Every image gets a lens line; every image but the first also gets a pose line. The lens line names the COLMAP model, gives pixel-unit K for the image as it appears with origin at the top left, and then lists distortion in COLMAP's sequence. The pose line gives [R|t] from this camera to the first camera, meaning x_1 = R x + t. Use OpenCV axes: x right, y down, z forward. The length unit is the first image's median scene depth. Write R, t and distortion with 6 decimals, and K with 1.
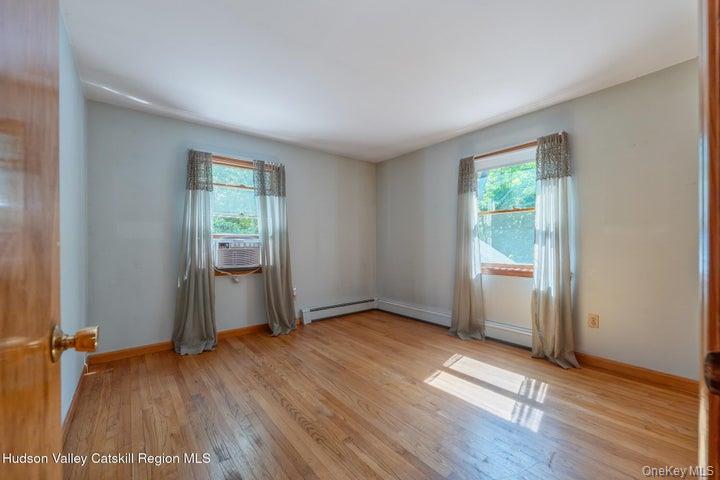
lens RADIAL K [[293.8, 0, 363.1], [0, 293.8, 243.5], [0, 0, 1]] dist [-0.000424, 0.000064]
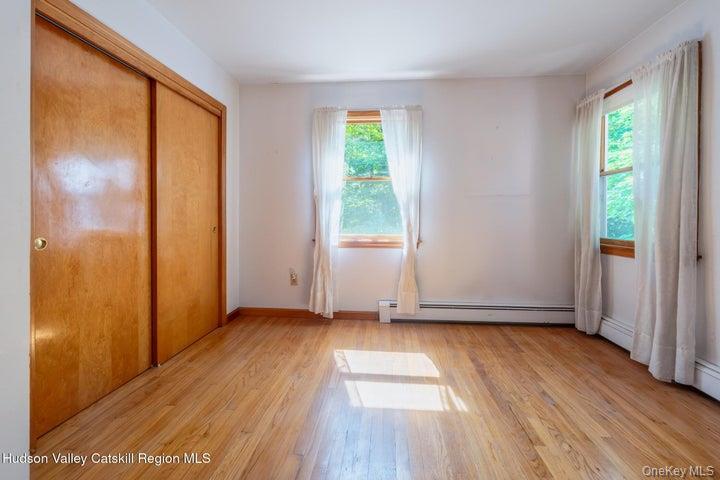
lens RADIAL K [[308.1, 0, 361.7], [0, 308.1, 217.3], [0, 0, 1]] dist [-0.001081, -0.000232]
pose [[0.684321, 0.016642, 0.728991, -0.248745], [-0.015629, 0.999845, -0.008154, 0.025864], [-0.729014, -0.005814, 0.684474, 0.397218]]
